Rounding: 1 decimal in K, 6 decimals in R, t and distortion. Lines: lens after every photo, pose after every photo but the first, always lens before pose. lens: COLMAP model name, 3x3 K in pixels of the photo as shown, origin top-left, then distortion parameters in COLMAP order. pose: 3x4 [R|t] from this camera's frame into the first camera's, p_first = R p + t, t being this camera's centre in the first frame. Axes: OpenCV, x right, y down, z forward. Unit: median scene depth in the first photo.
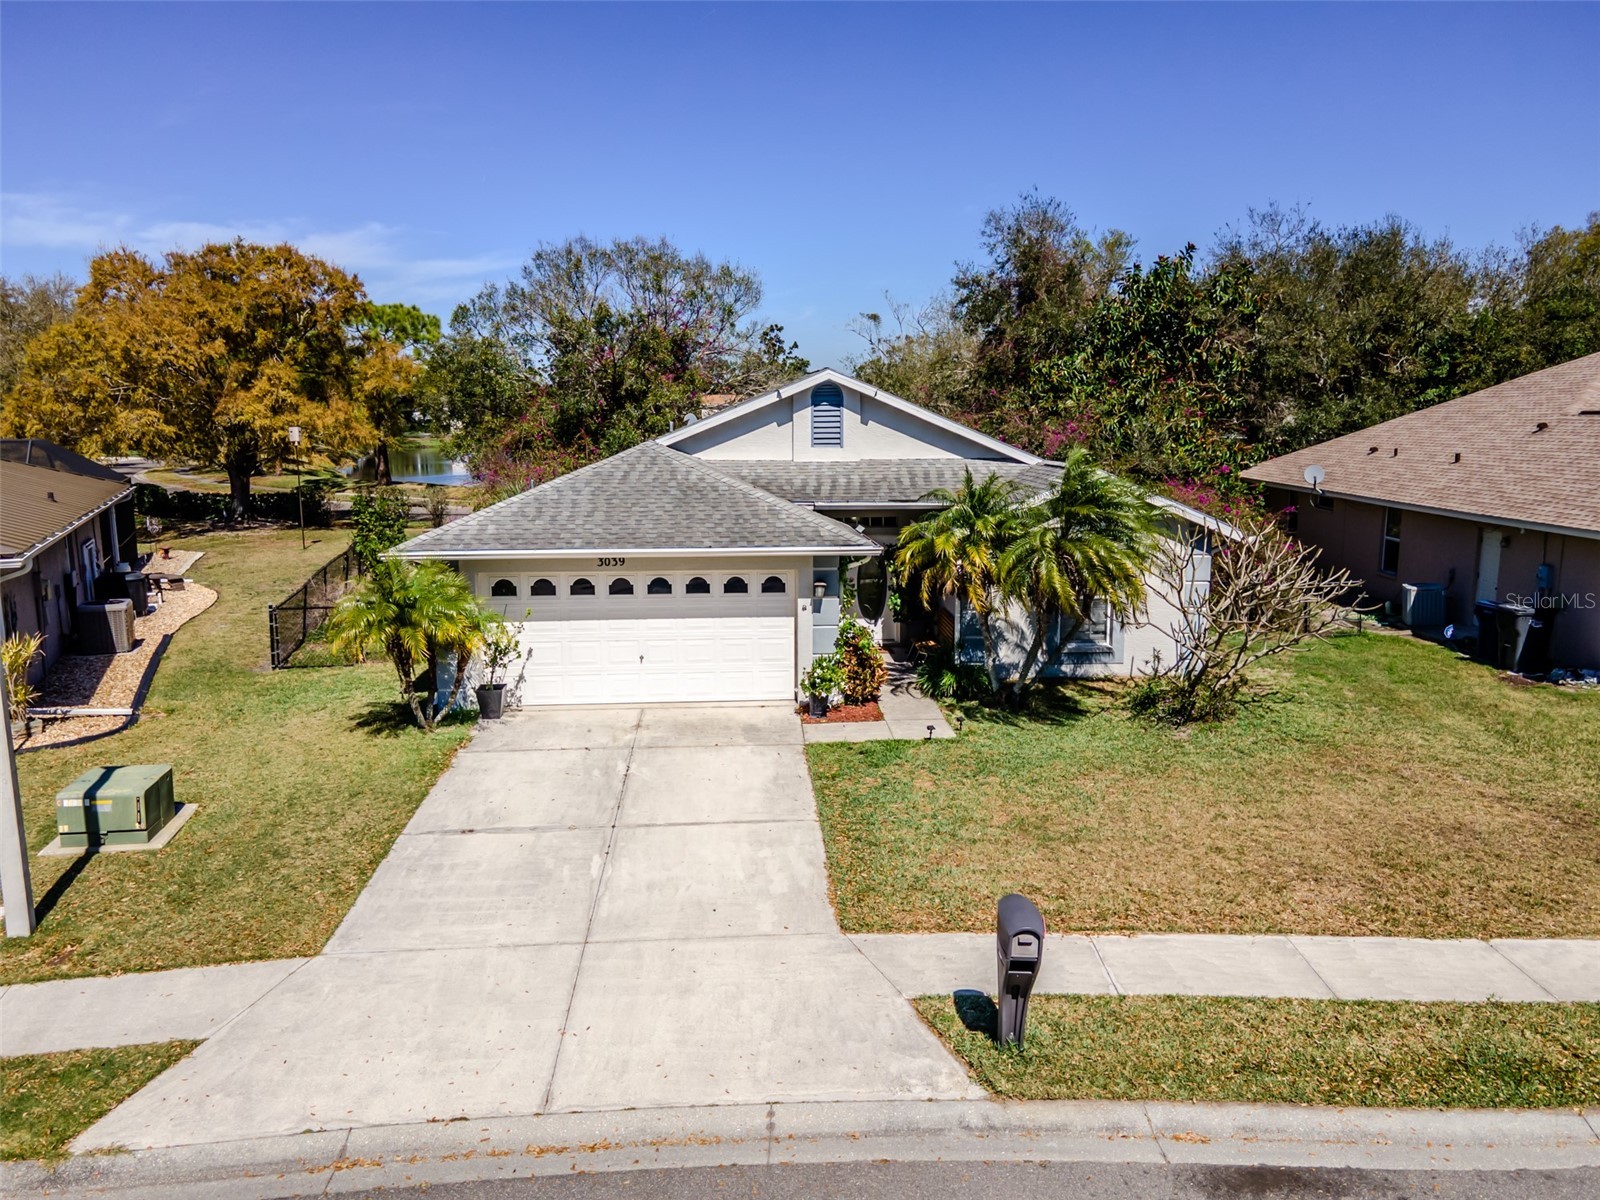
lens RADIAL K [[1172.4, 0, 800.0], [0, 1172.4, 600.0], [0, 0, 1]] dist [0.048753, -0.005514]
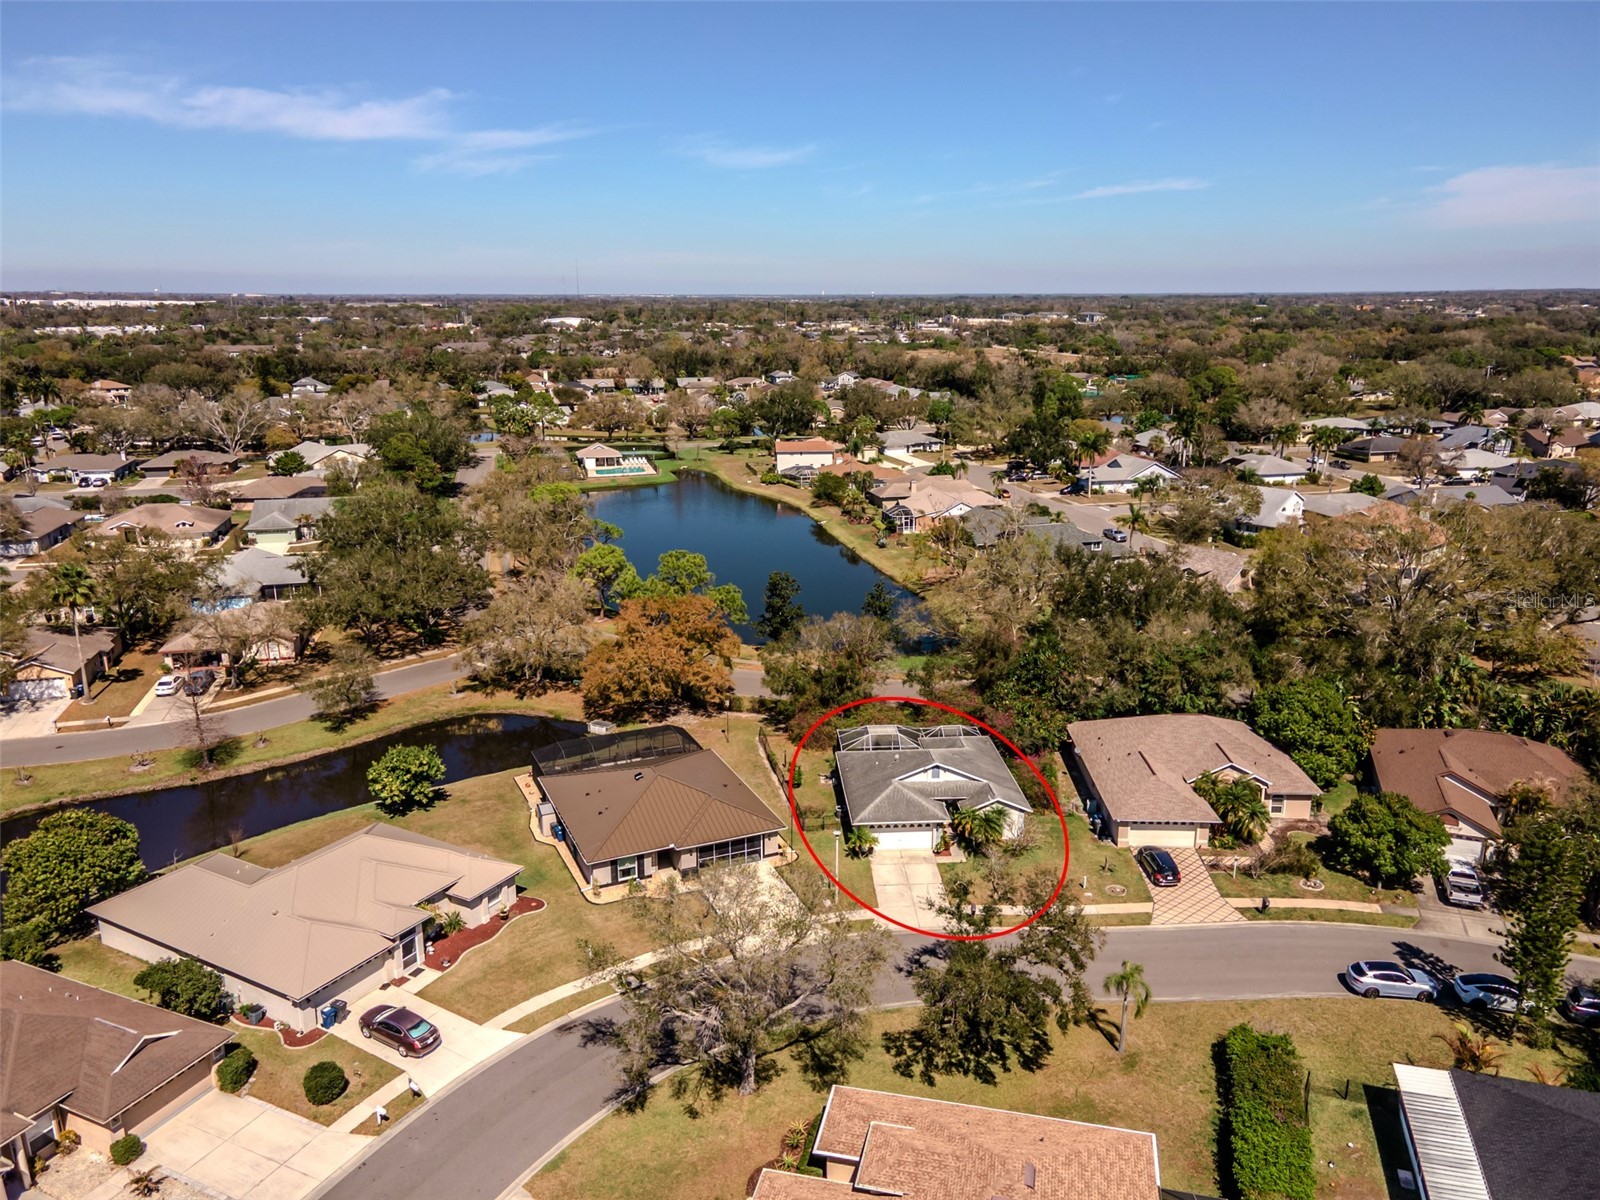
lens RADIAL K [[1176.8, 0, 800.0], [0, 1176.8, 600.0], [0, 0, 1]] dist [0.004883, 0.057892]
pose [[0.999994, 0.000776, -0.003383, -0.444654], [-0.000414, 0.994388, 0.105794, -1.204899], [0.003446, -0.105792, 0.994382, -3.076654]]
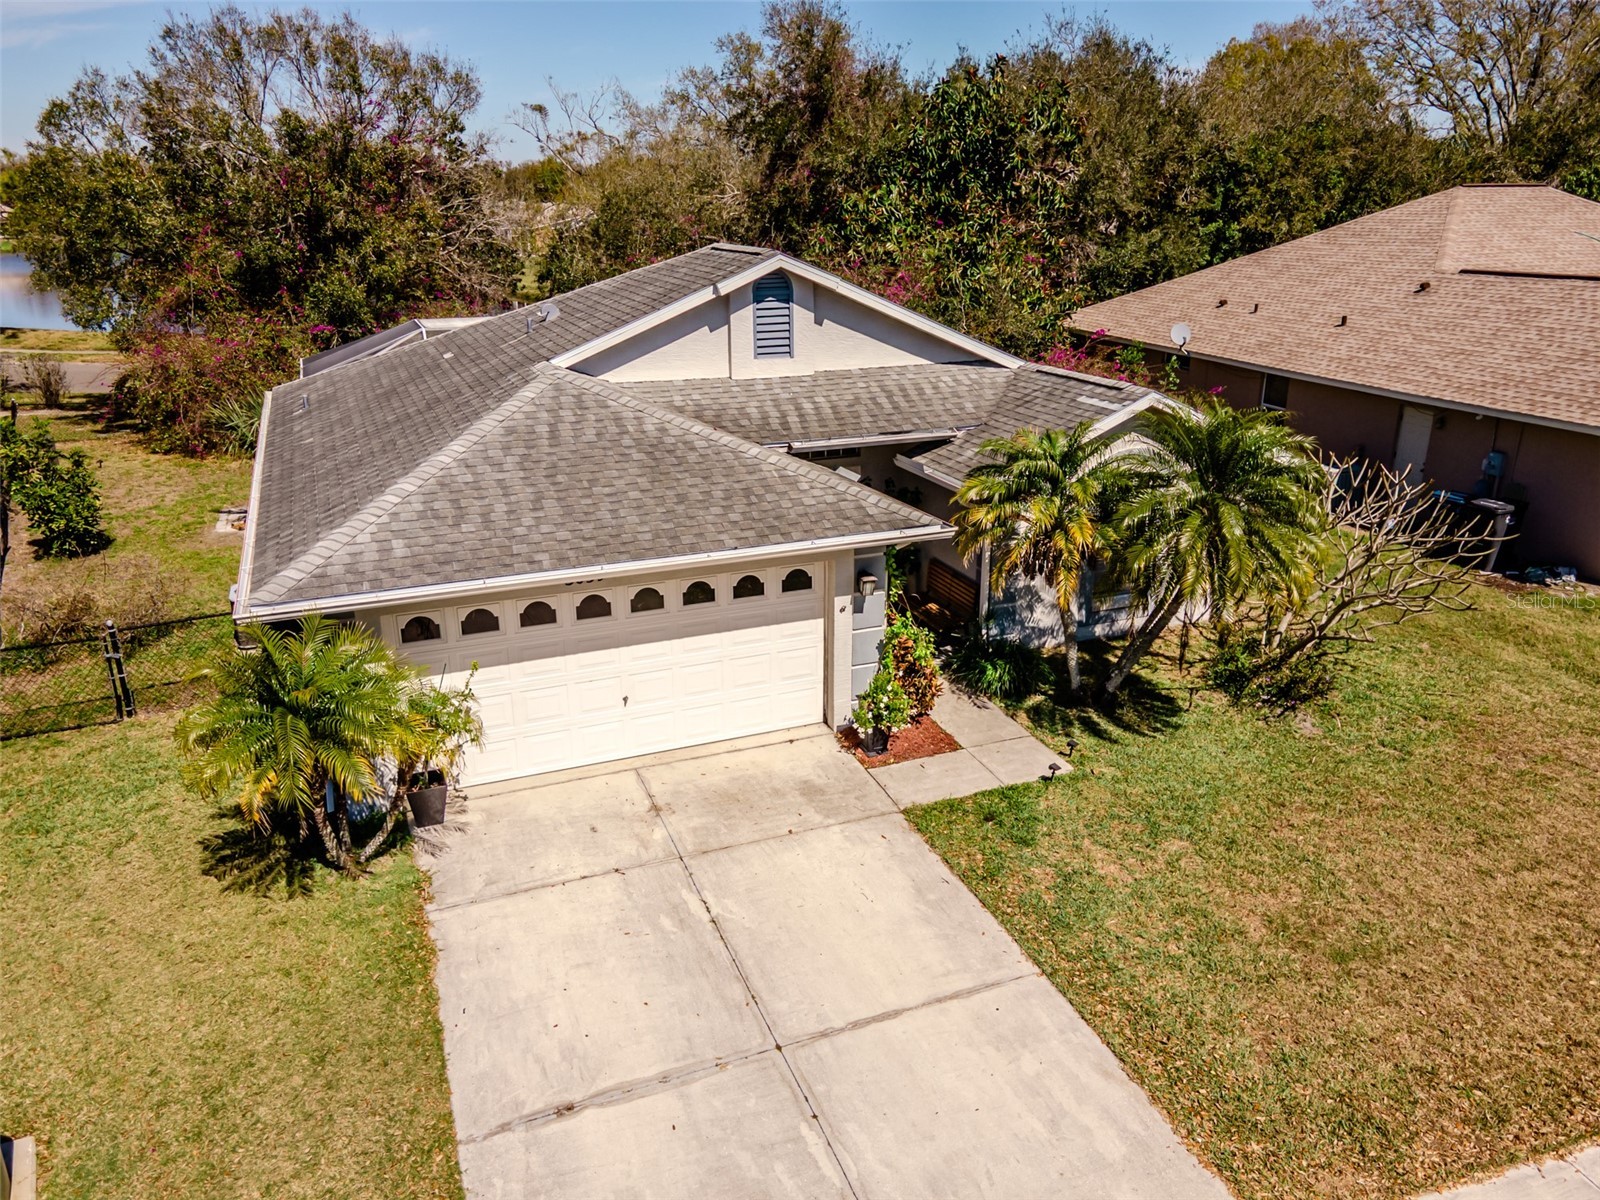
lens RADIAL K [[1176.8, 0, 800.0], [0, 1176.8, 600.0], [0, 0, 1]] dist [0.004883, 0.057892]
pose [[0.949821, -0.103420, 0.295202, -0.204783], [0.052280, 0.982972, 0.176159, -0.111530], [-0.308394, -0.151887, 0.939055, 0.263296]]
